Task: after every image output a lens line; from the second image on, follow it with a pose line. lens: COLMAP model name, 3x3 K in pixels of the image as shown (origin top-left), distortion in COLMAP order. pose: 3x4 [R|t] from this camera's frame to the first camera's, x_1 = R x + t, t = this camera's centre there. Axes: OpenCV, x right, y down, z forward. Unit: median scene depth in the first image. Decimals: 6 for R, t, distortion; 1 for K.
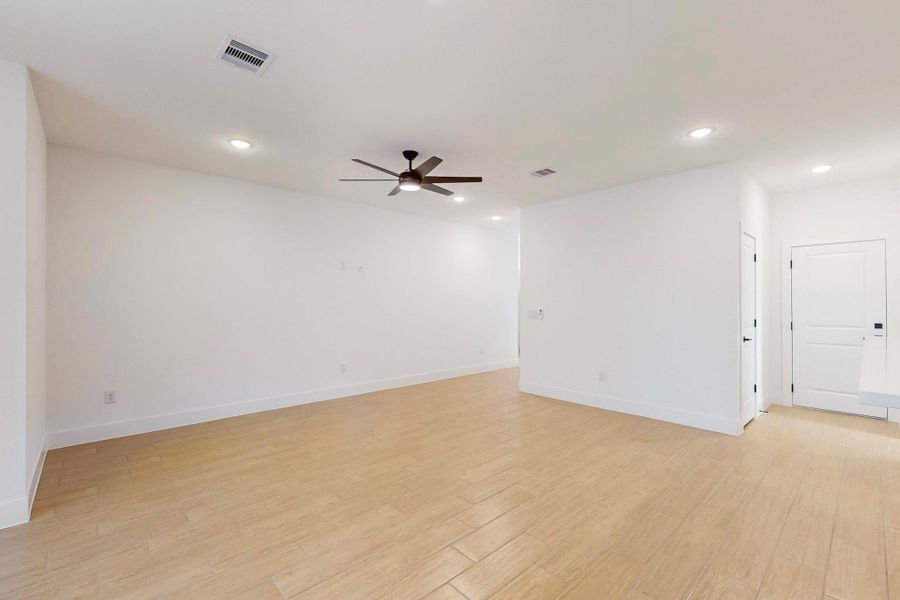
lens RADIAL K [[394.1, 0, 455.5], [0, 394.1, 302.0], [0, 0, 1]] dist [-0.000526, 0.000584]
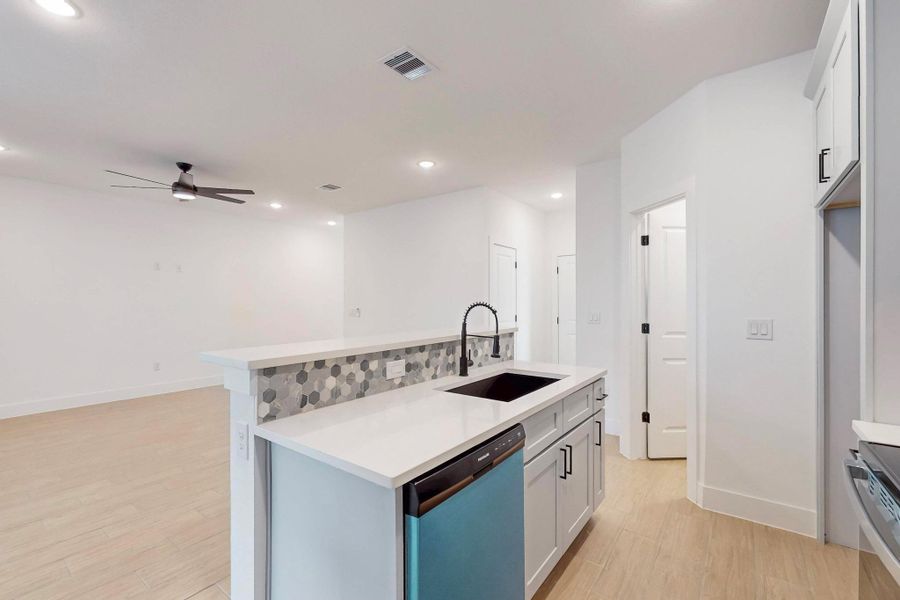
lens RADIAL K [[394.1, 0, 446.5], [0, 394.1, 300.4], [0, 0, 1]] dist [-0.000526, 0.000584]
pose [[0.985522, -0.000480, 0.169548, 0.364027], [0.000954, 0.999996, -0.002713, 0.000838], [-0.169546, 0.002835, 0.985518, -0.173686]]
